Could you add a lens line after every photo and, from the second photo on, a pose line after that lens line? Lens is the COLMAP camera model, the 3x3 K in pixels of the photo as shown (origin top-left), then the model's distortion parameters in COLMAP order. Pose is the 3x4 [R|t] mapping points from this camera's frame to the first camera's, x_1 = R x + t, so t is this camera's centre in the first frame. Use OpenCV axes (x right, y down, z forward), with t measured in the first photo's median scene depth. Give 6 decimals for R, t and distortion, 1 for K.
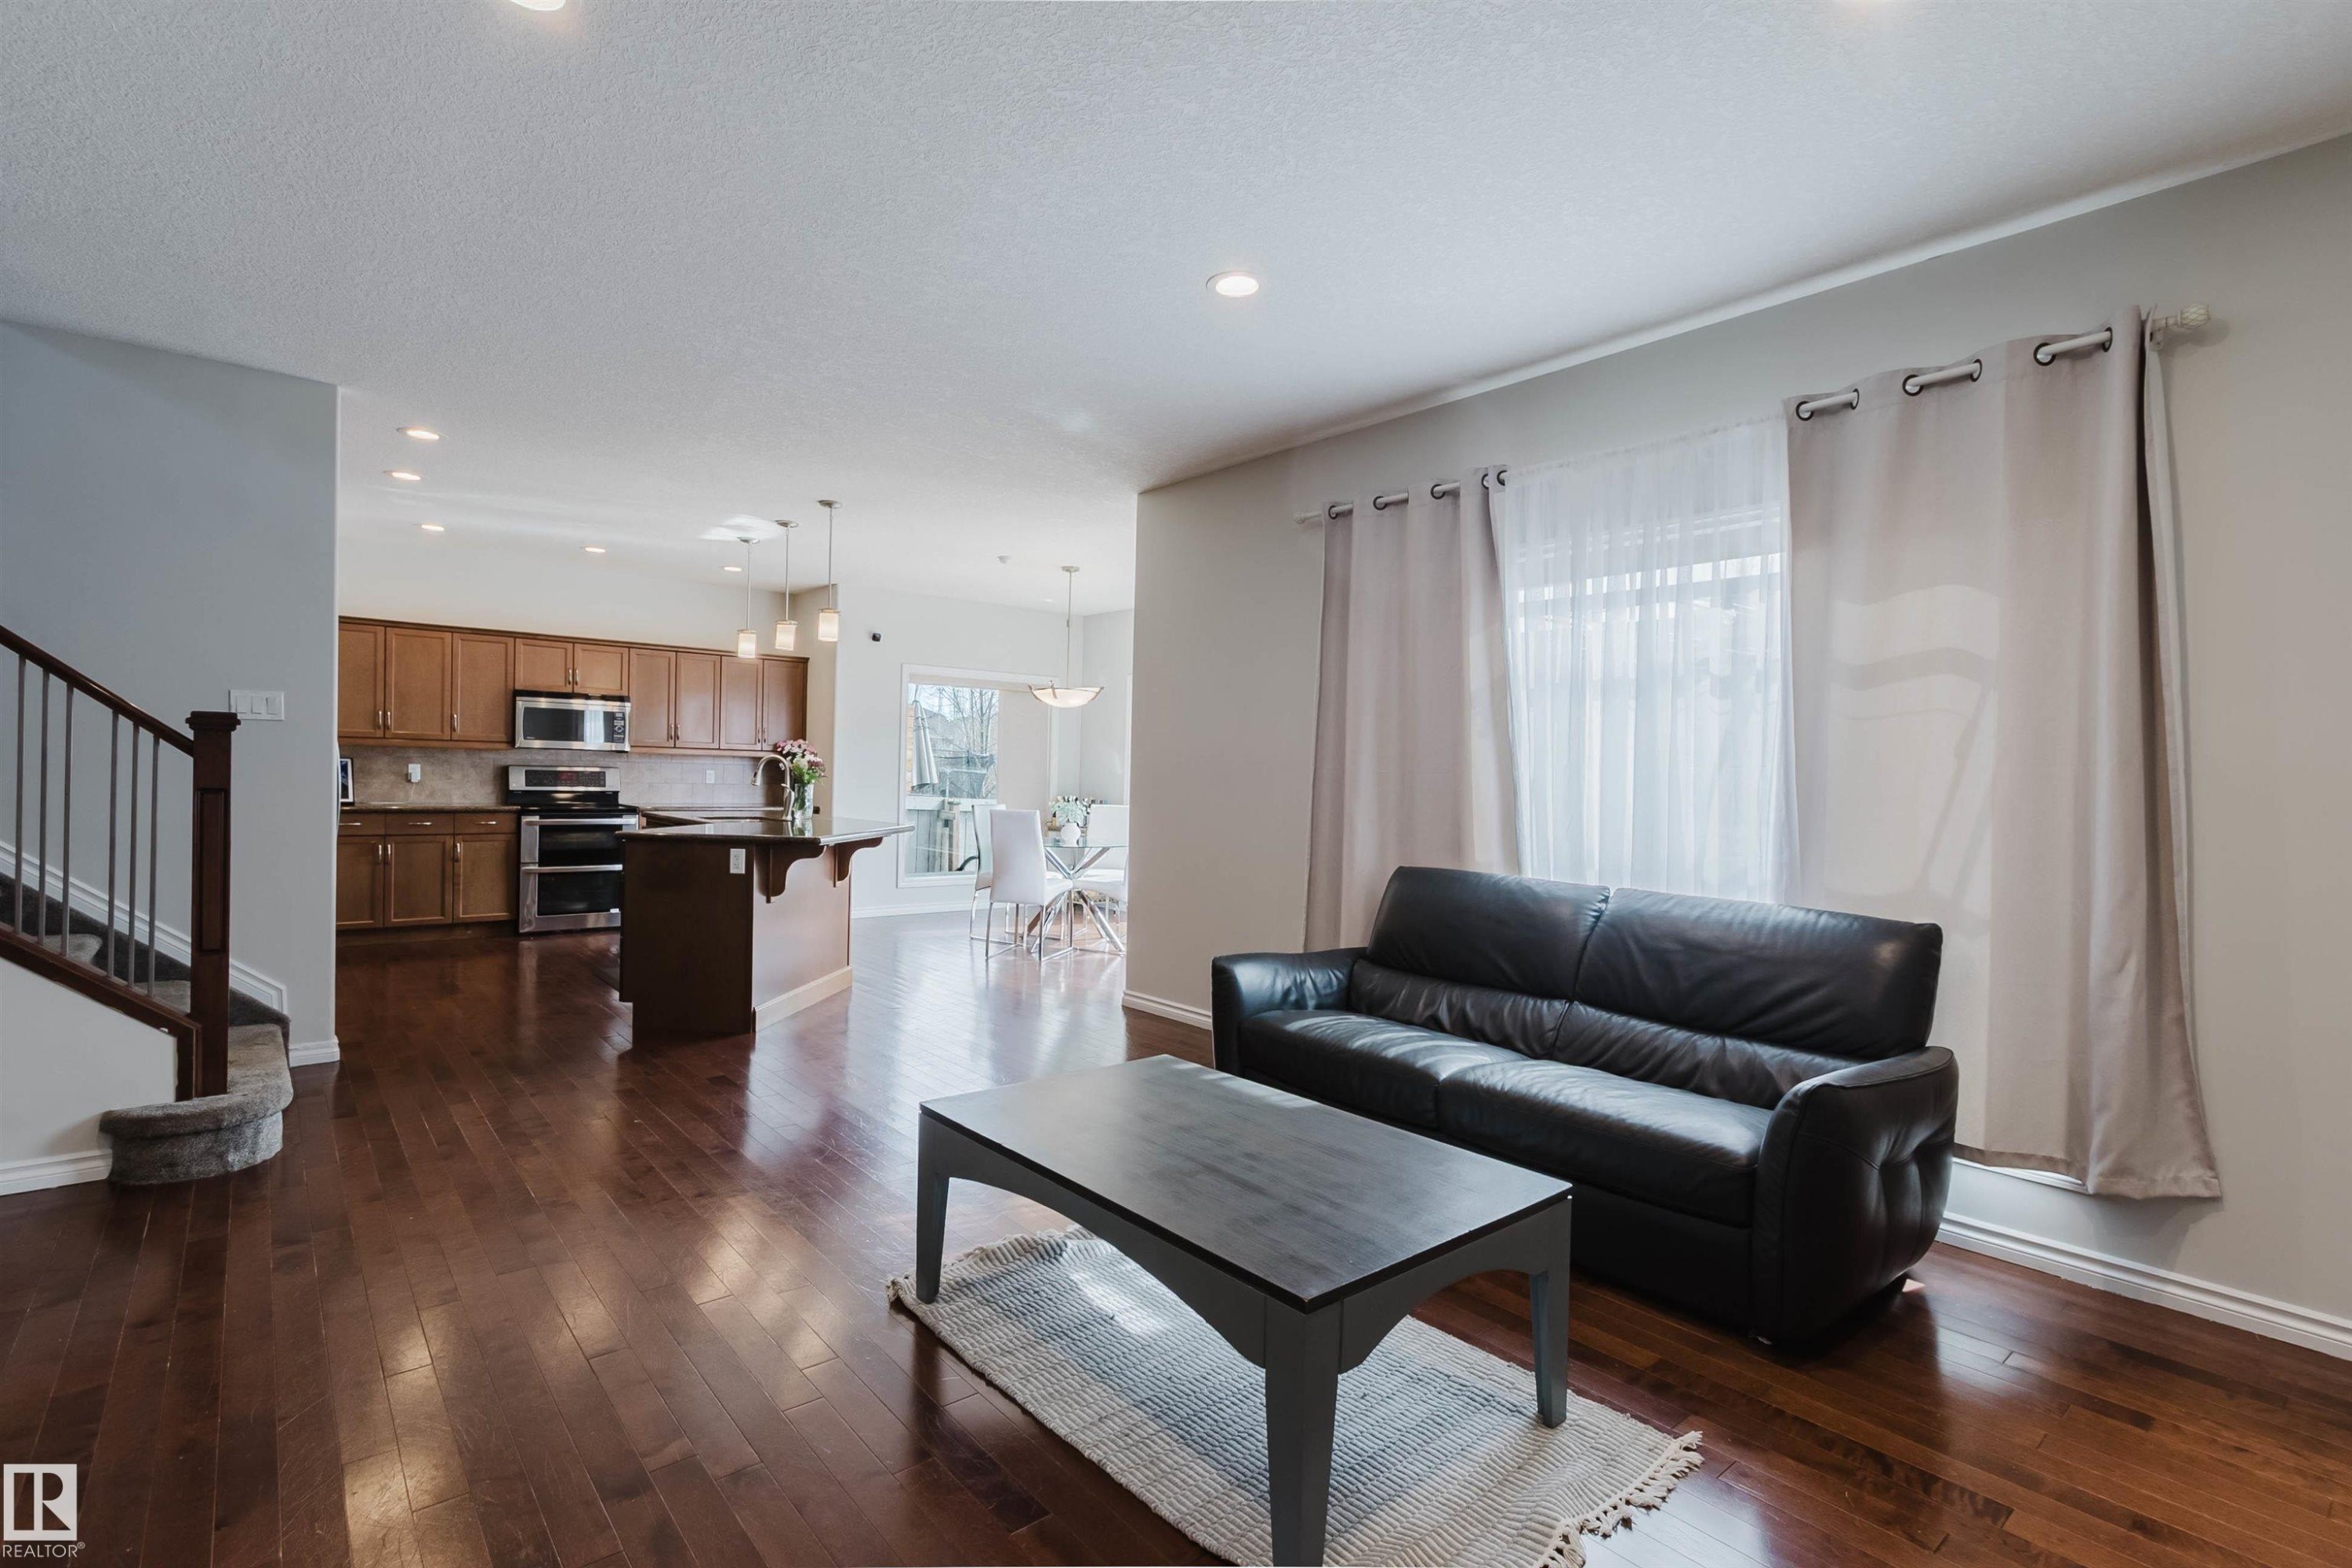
lens RADIAL K [[1085.5, 0, 1176.0], [0, 1085.5, 784.0], [0, 0, 1]] dist [0.001936, 0.000680]
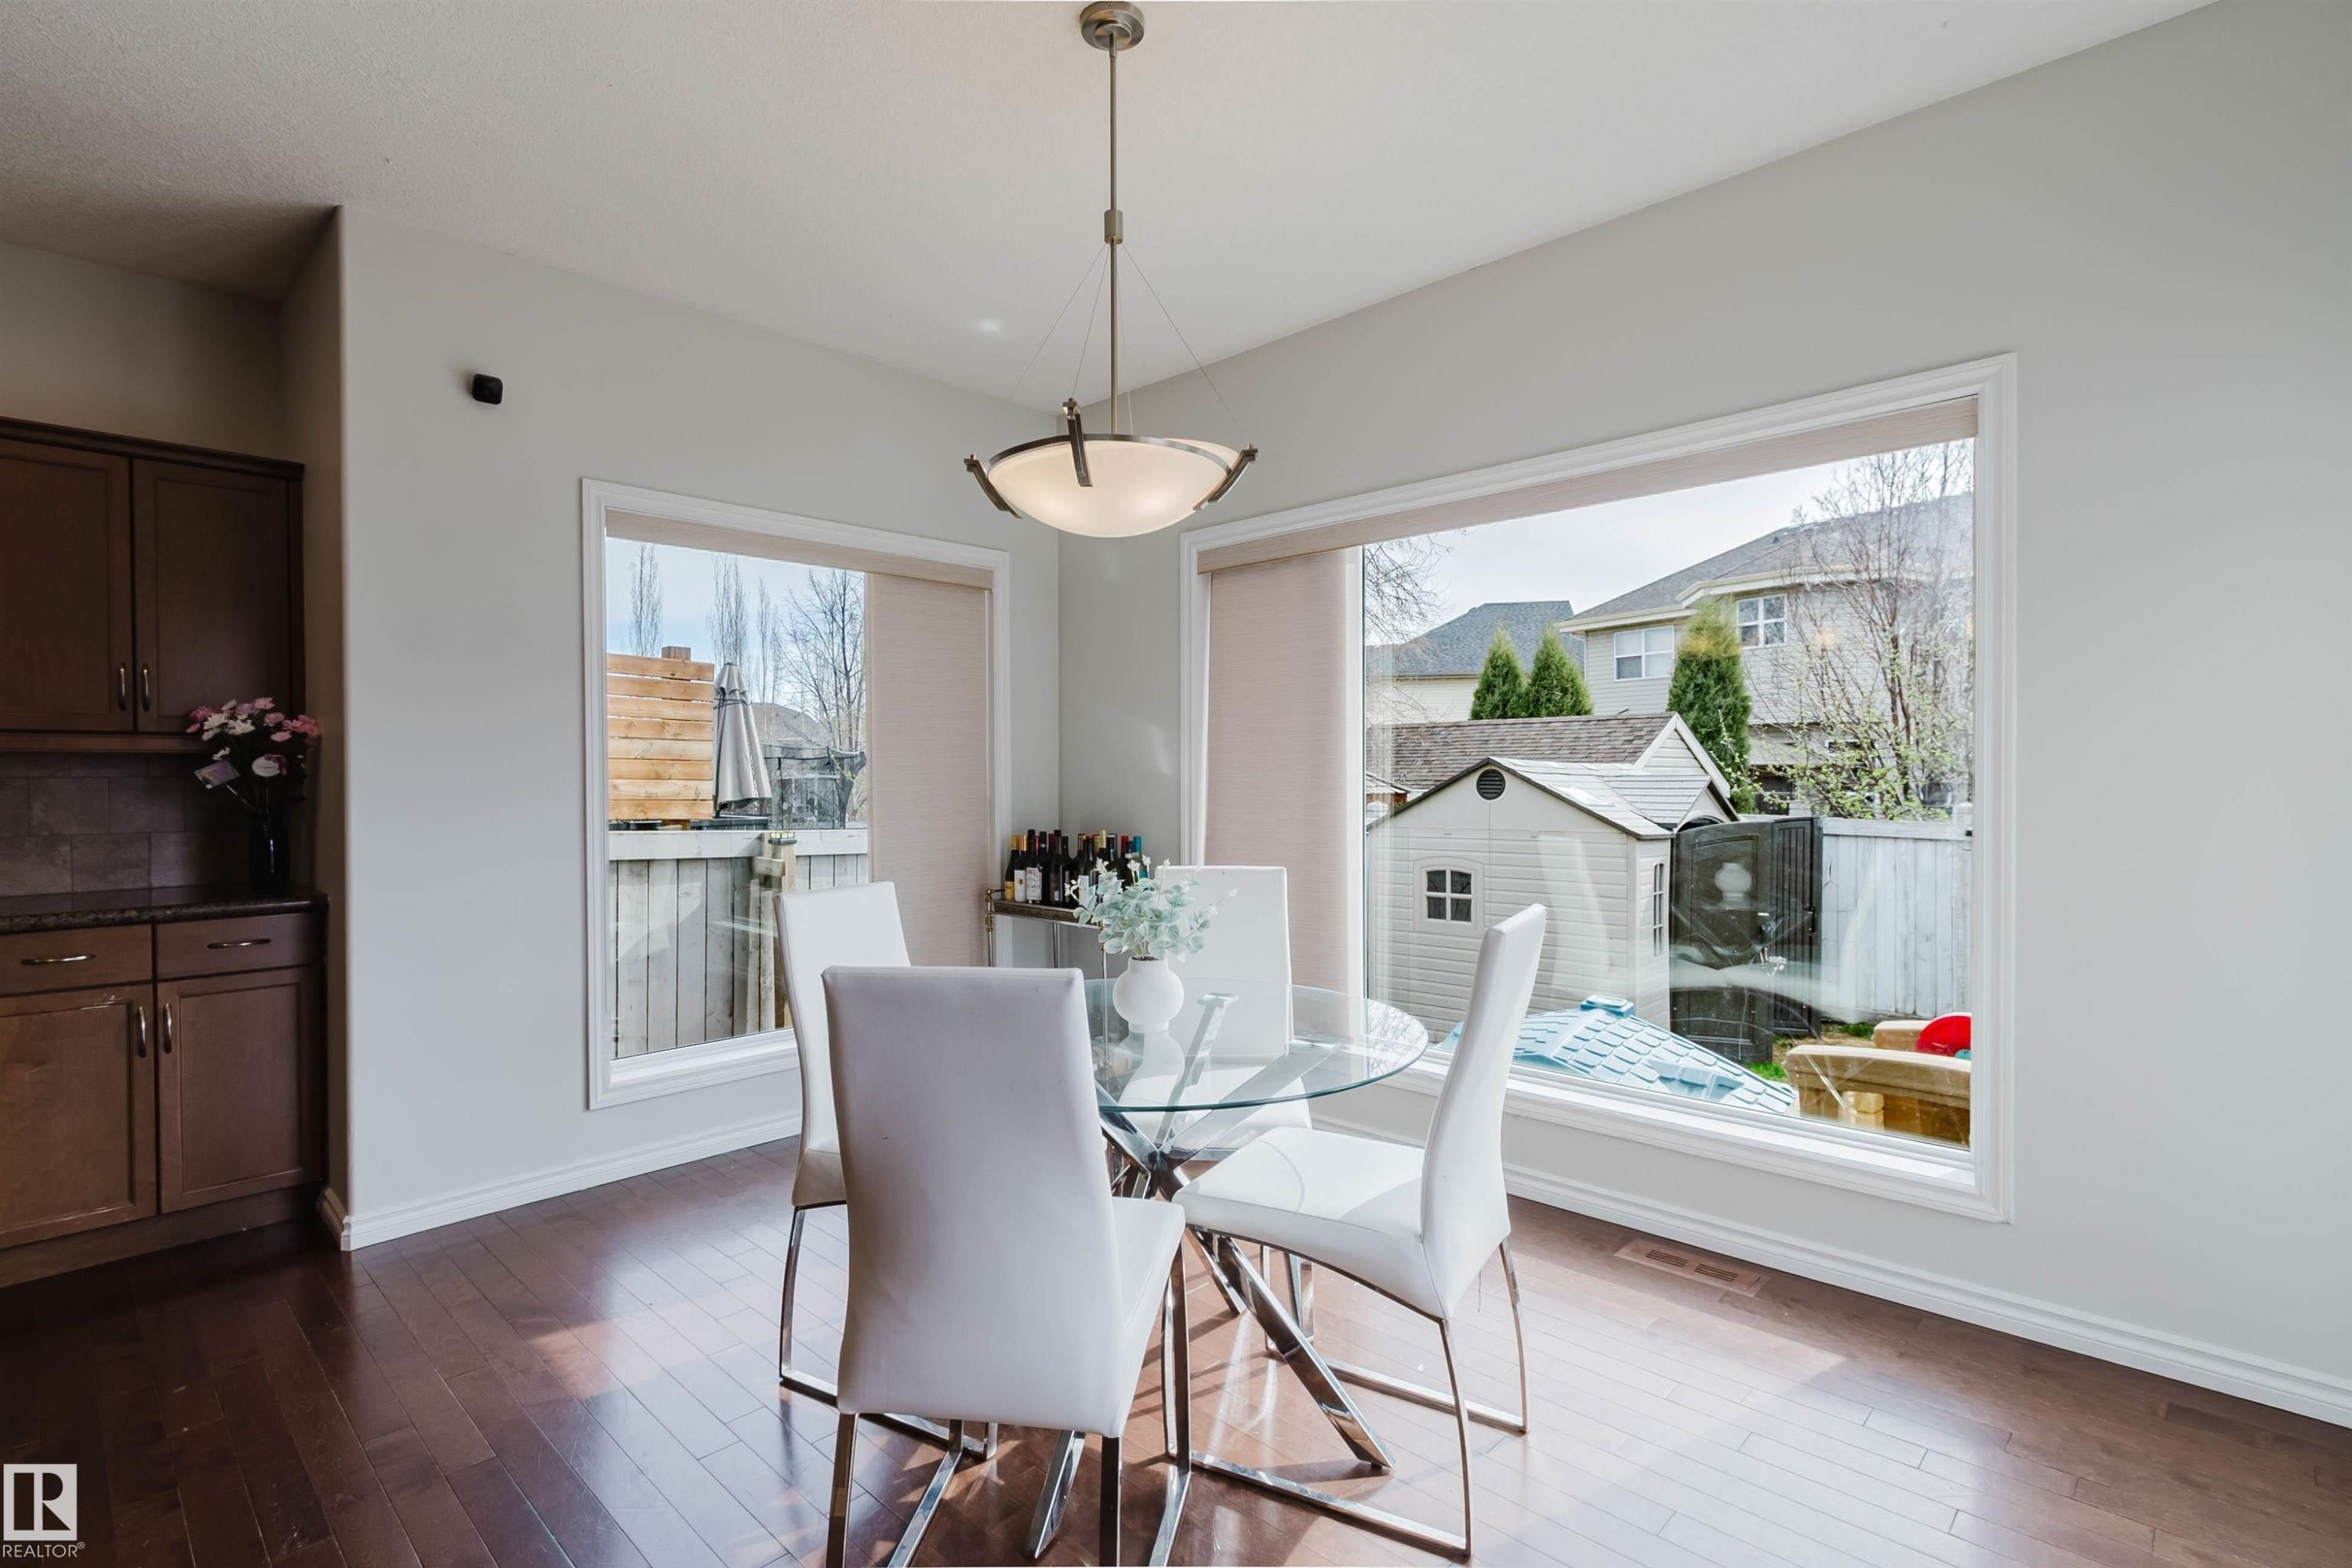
lens RADIAL K [[1085.5, 0, 1176.0], [0, 1085.5, 784.0], [0, 0, 1]] dist [0.001936, 0.000680]
pose [[0.993538, -0.030982, 0.109187, -0.129618], [0.030739, 0.999520, 0.003905, -0.008837], [-0.109256, -0.000523, 0.994014, 0.799440]]
